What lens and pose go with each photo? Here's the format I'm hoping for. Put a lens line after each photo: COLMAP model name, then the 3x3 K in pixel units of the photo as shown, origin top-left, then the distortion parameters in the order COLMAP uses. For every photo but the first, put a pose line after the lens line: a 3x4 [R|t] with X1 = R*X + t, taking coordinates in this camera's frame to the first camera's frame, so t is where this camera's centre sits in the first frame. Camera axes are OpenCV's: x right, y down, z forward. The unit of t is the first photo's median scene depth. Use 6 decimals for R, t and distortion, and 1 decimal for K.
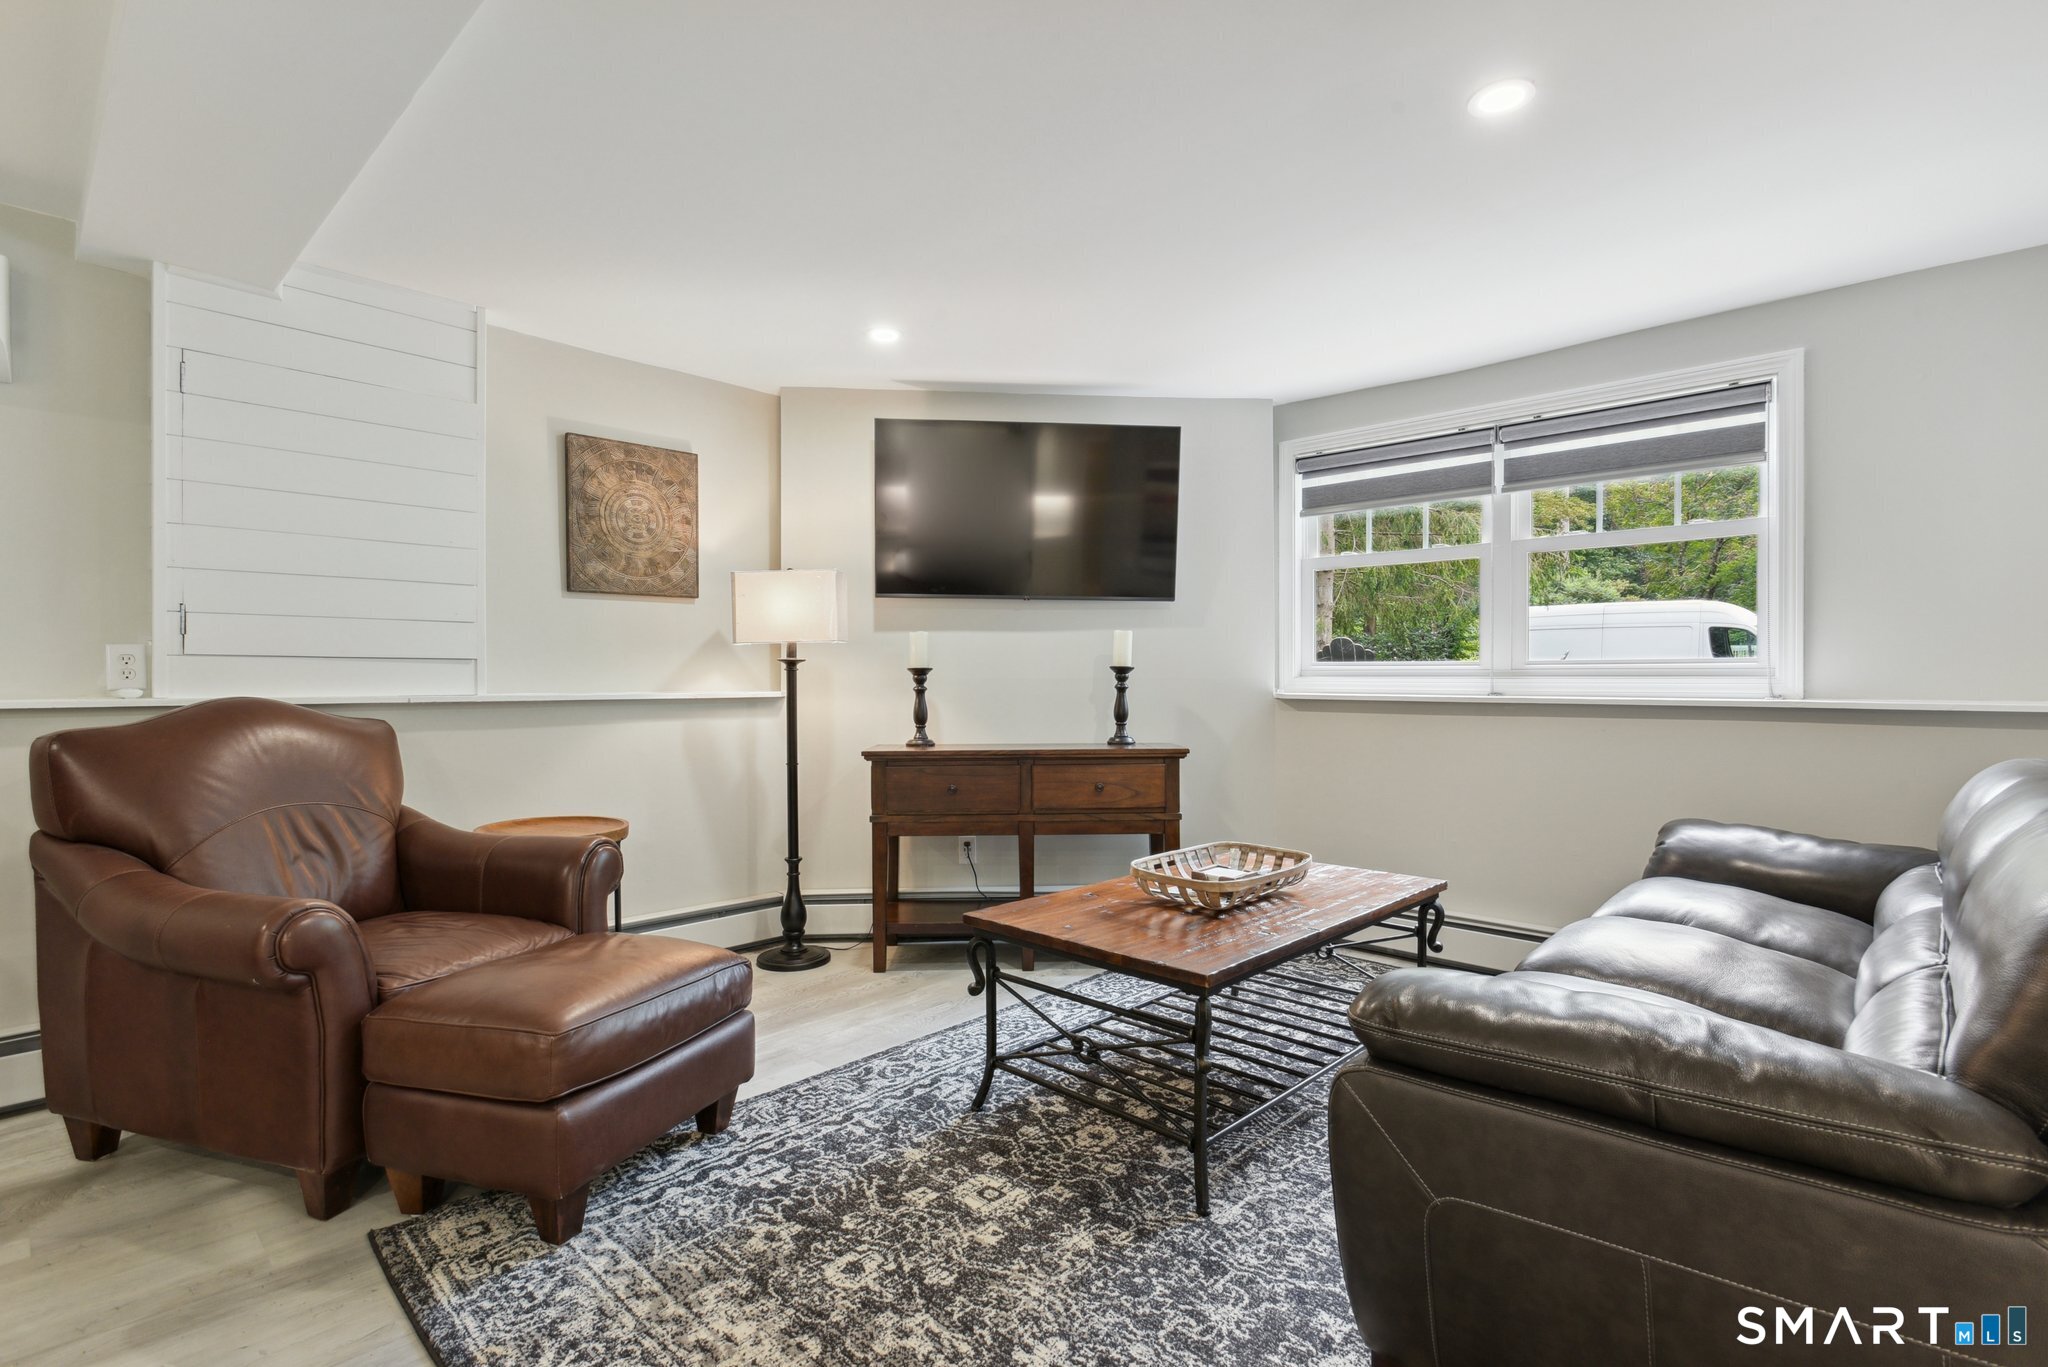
lens RADIAL K [[961.3, 0, 1024.0], [0, 961.3, 683.5], [0, 0, 1]] dist [-0.000930, 0.000329]
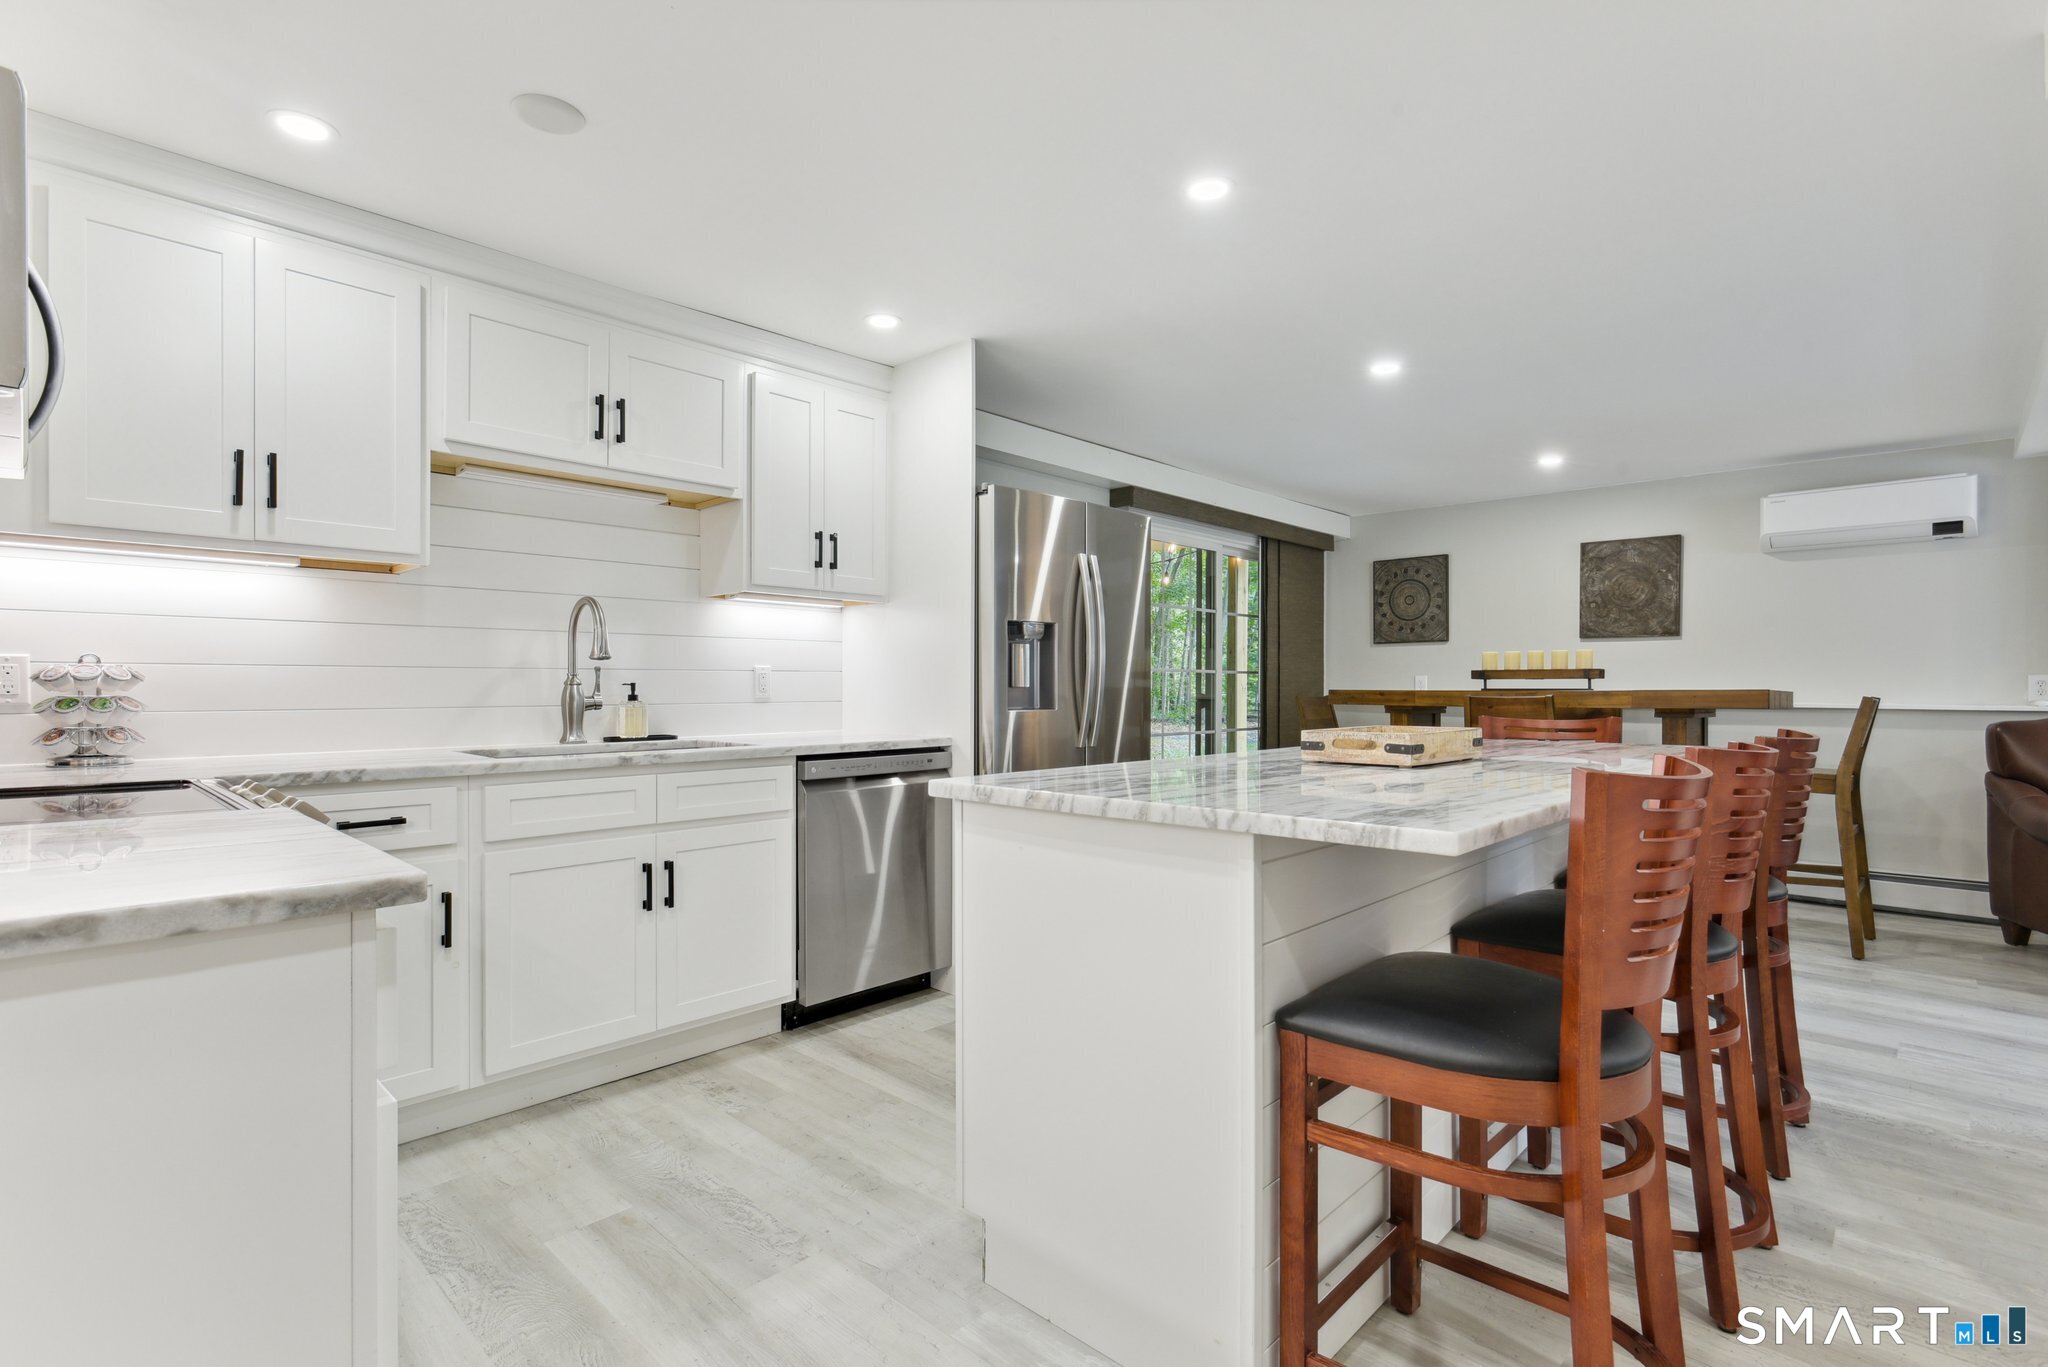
lens RADIAL K [[961.3, 0, 1024.0], [0, 961.3, 683.5], [0, 0, 1]] dist [-0.000930, 0.000329]
pose [[-0.014066, 0.001885, -0.999899, 0.988751], [-0.012366, 0.999921, 0.002059, -0.007302], [0.999825, 0.012394, -0.014042, -0.972284]]
